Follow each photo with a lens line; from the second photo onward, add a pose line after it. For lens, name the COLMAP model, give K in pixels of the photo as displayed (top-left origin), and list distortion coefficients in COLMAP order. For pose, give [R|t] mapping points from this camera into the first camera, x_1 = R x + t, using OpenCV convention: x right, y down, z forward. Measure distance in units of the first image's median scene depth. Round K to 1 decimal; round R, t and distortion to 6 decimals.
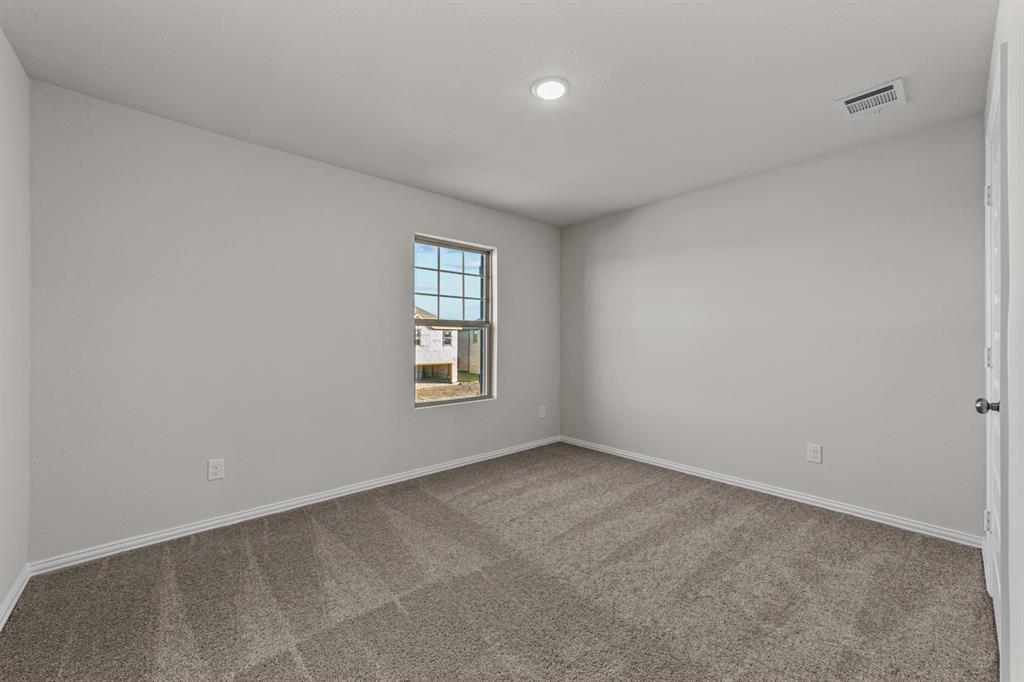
lens RADIAL K [[395.3, 0, 520.9], [0, 395.3, 337.9], [0, 0, 1]] dist [-0.002363, 0.000169]
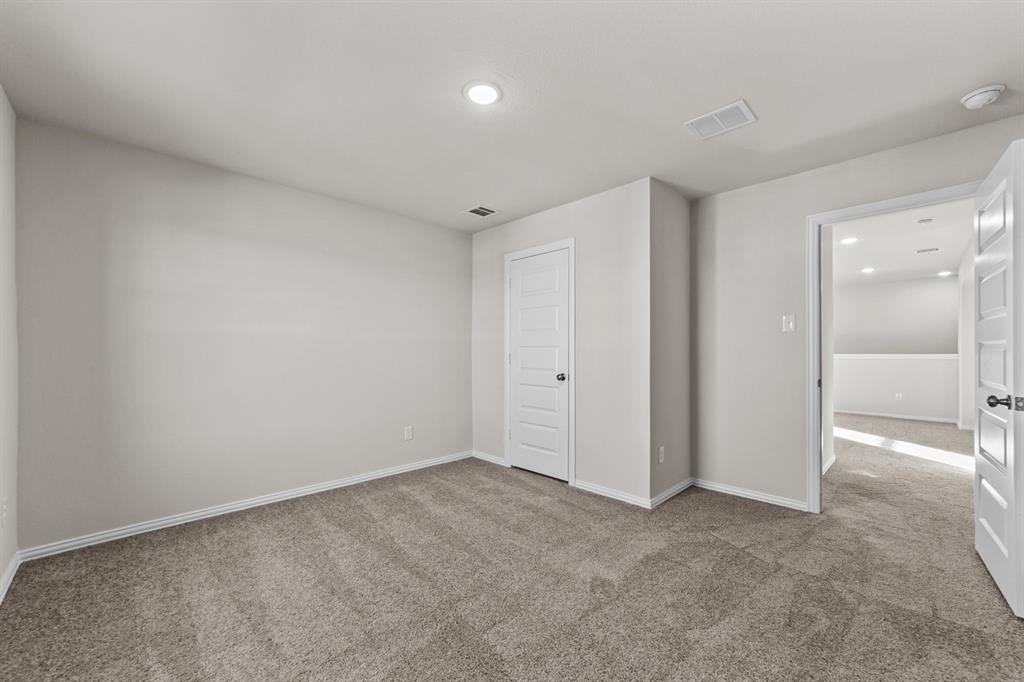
lens RADIAL K [[395.3, 0, 516.8], [0, 395.3, 349.2], [0, 0, 1]] dist [-0.002363, 0.000169]
pose [[-0.035668, 0.006194, 0.999344, -0.632606], [-0.006134, 0.999961, -0.006417, 0.005577], [-0.999345, -0.006359, -0.035629, 0.657722]]
